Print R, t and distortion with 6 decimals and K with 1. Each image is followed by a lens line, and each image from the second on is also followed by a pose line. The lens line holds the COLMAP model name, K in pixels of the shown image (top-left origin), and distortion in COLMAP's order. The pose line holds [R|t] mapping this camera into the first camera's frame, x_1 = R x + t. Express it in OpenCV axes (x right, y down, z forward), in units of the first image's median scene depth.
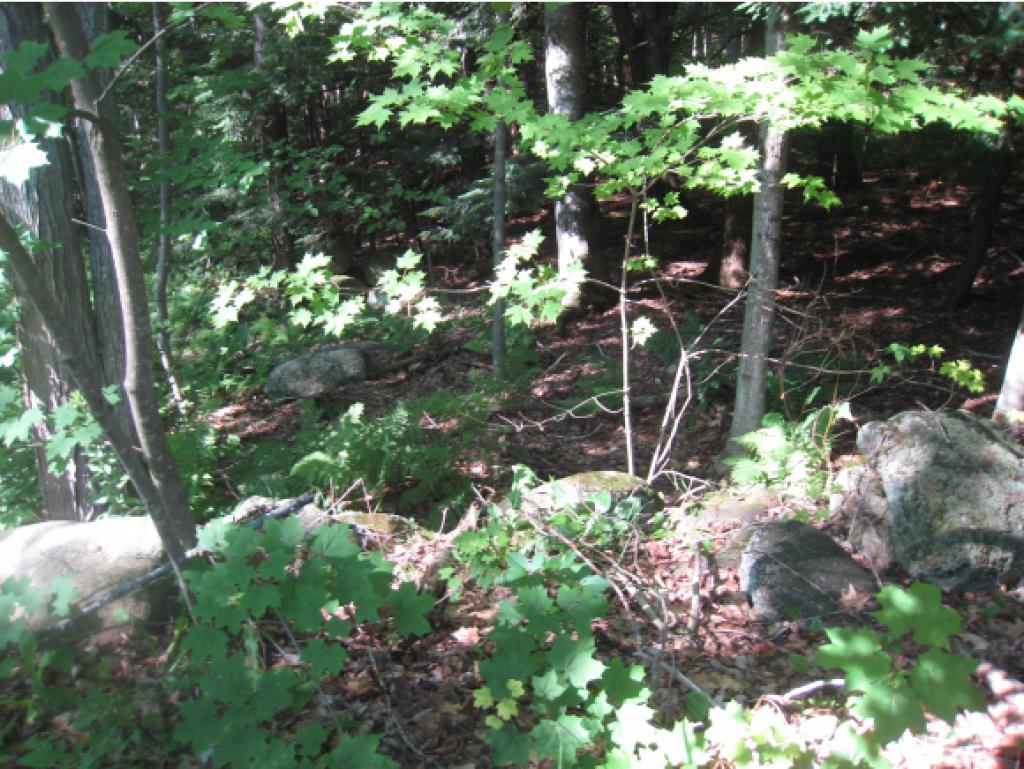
lens RADIAL K [[897.0, 0, 512.0], [0, 897.0, 384.5], [0, 0, 1]] dist [-0.130457, -0.004084]
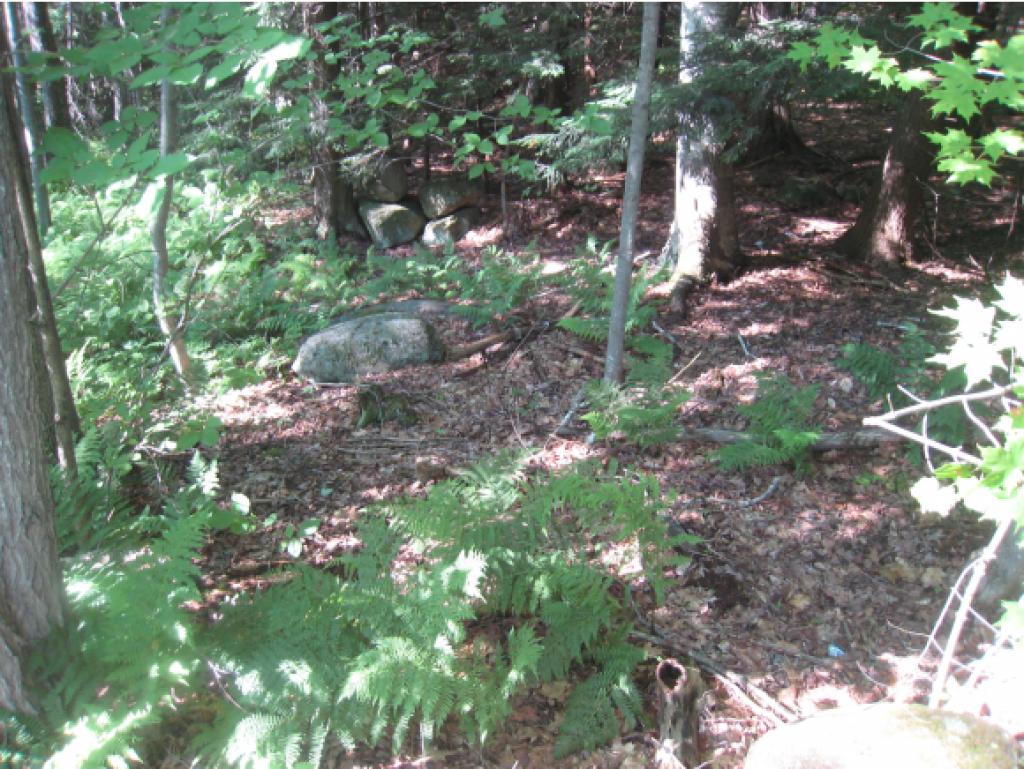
lens RADIAL K [[897.0, 0, 512.0], [0, 897.0, 384.5], [0, 0, 1]] dist [-0.130457, -0.004084]
pose [[0.996814, 0.076150, -0.023728, -0.073783], [-0.073570, 0.992728, 0.095282, -0.062230], [0.030811, -0.093232, 0.995168, 0.252366]]
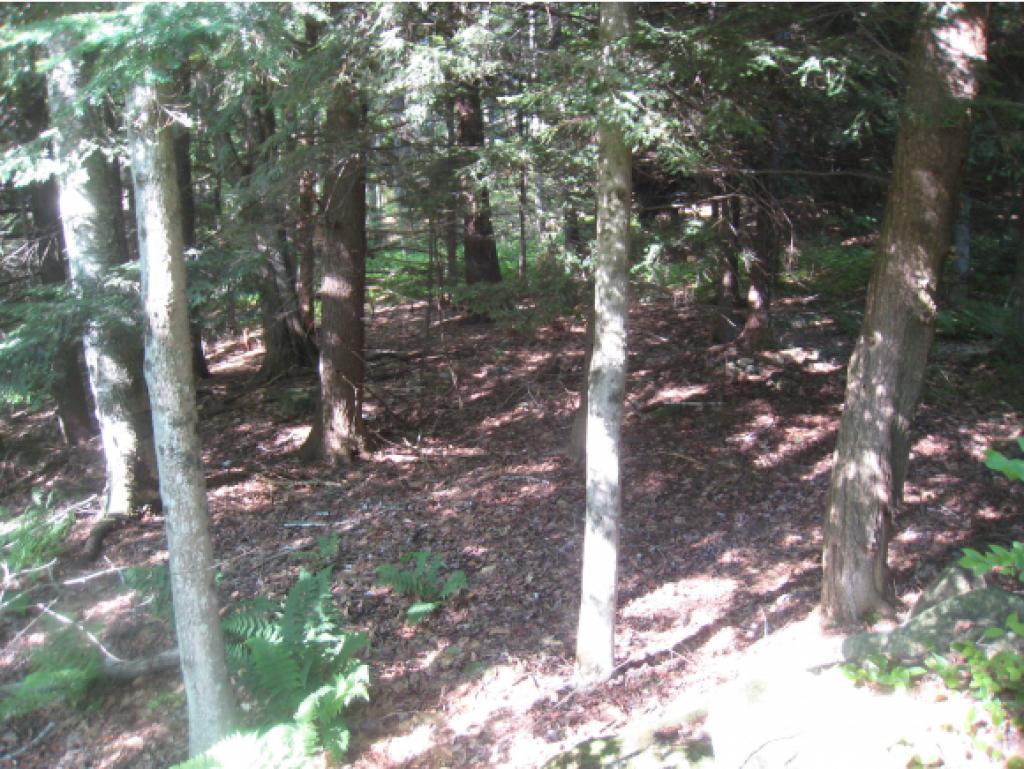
lens RADIAL K [[897.0, 0, 512.0], [0, 897.0, 384.5], [0, 0, 1]] dist [-0.130457, -0.004084]
pose [[0.955184, -0.090724, 0.281769, 0.221534], [0.130314, 0.983552, -0.125076, -0.064771], [-0.265787, 0.156189, 0.951295, 0.200931]]
